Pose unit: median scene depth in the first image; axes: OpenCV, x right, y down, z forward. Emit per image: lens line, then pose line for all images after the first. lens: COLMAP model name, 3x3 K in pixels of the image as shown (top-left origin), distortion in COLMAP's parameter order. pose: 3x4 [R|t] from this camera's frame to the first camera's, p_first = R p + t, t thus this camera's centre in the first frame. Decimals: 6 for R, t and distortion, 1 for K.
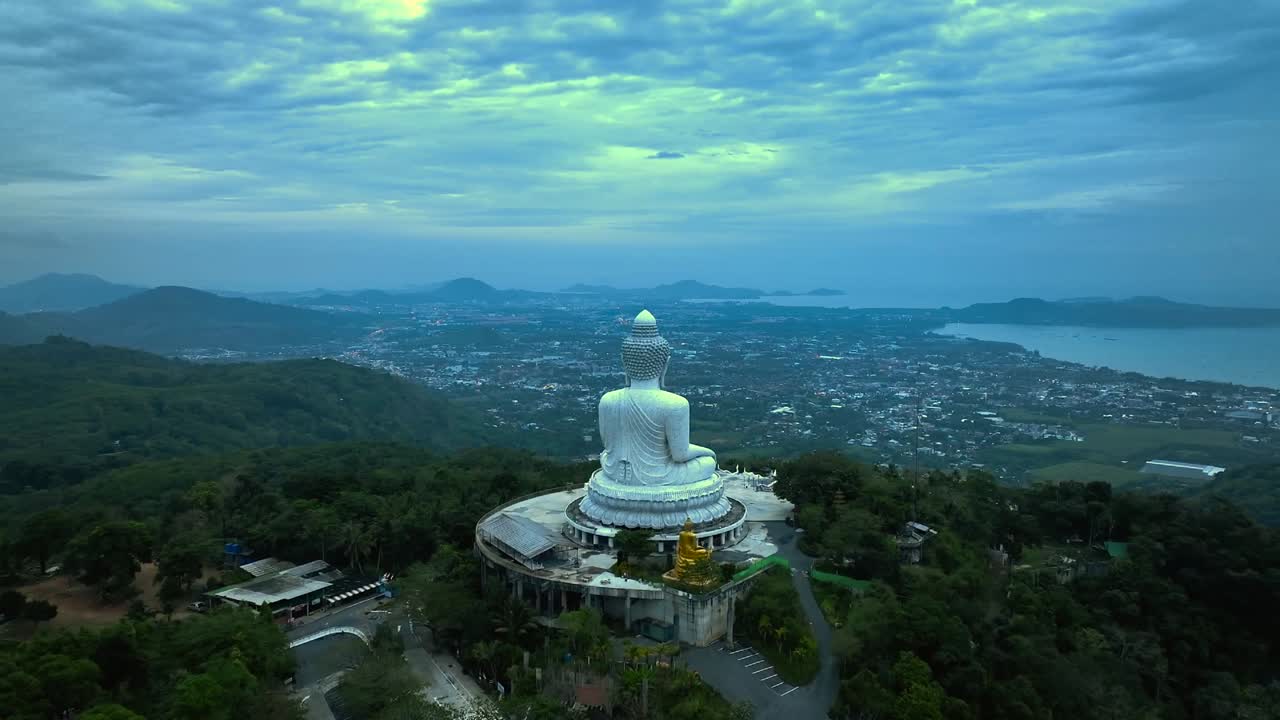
lens RADIAL K [[1007.0, 0, 640.0], [0, 1007.0, 360.0], [0, 0, 1]] dist [0.046597, -0.002296]
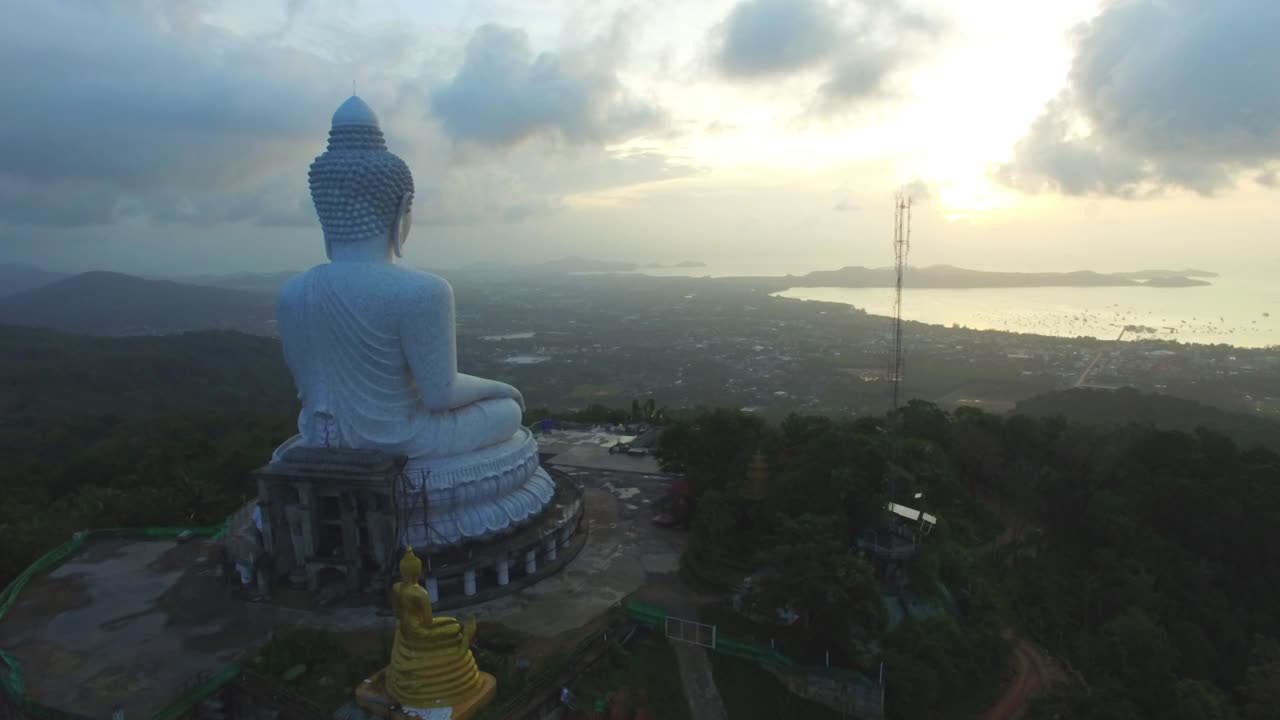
lens RADIAL K [[865.8, 0, 640.0], [0, 865.8, 360.0], [0, 0, 1]] dist [0.000146, 0.000316]
pose [[0.992159, -0.033411, 0.120436, 0.085509], [0.028544, 0.998714, 0.041911, 0.061857], [-0.121681, -0.038145, 0.991836, 0.572344]]
